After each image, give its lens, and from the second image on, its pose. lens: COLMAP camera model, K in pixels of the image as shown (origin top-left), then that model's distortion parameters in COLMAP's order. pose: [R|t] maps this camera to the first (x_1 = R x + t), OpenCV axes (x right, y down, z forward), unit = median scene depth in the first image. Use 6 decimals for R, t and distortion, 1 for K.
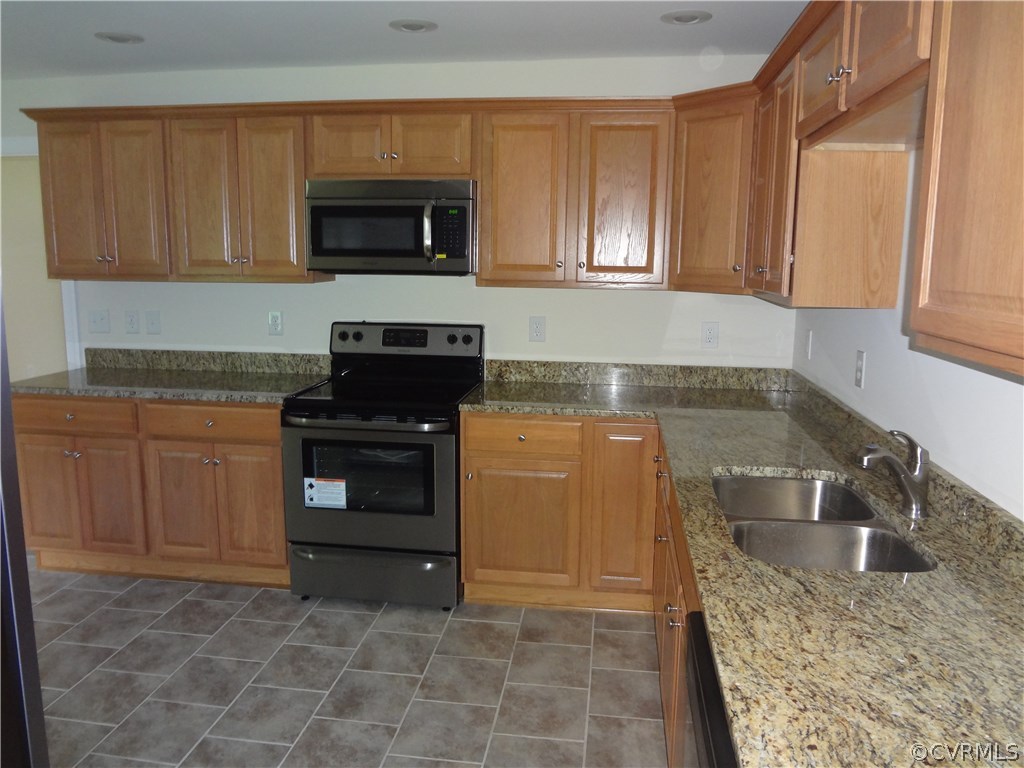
lens RADIAL K [[765.5, 0, 516.6], [0, 765.5, 382.0], [0, 0, 1]] dist [-0.044893, 0.004867]
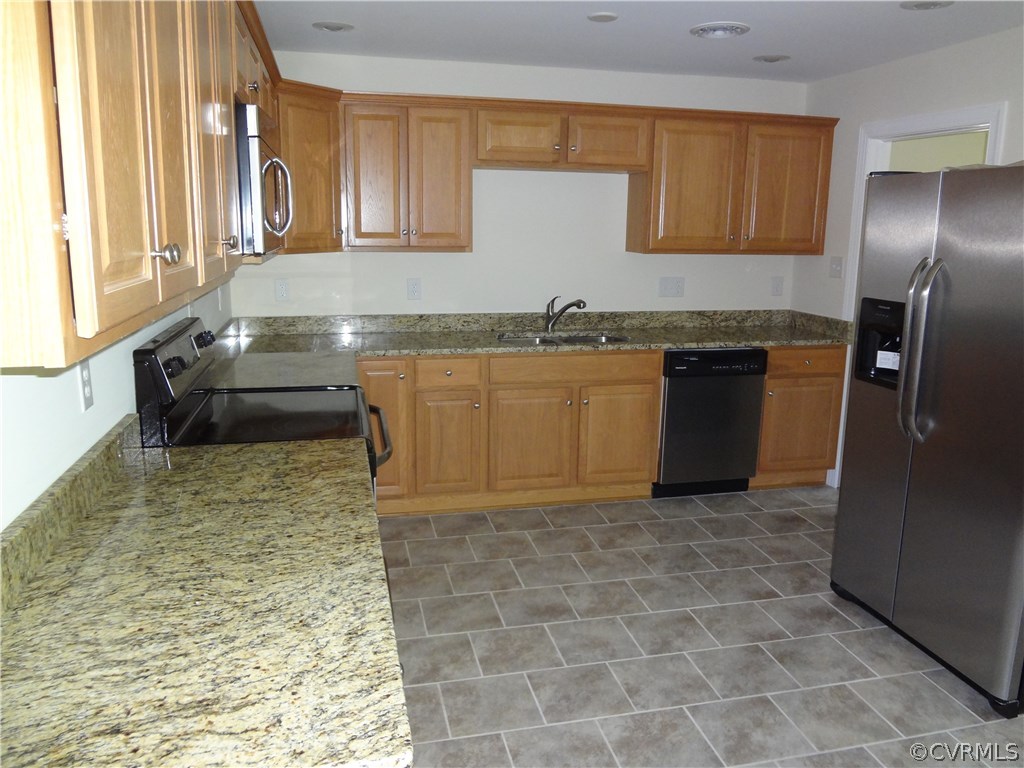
lens RADIAL K [[765.5, 0, 515.1], [0, 765.5, 383.4], [0, 0, 1]] dist [-0.044893, 0.004867]
pose [[-0.352036, -0.210182, 0.912082, -1.150165], [0.137704, 0.952227, 0.272582, -0.232396], [-0.925801, 0.221556, -0.306275, 1.271886]]
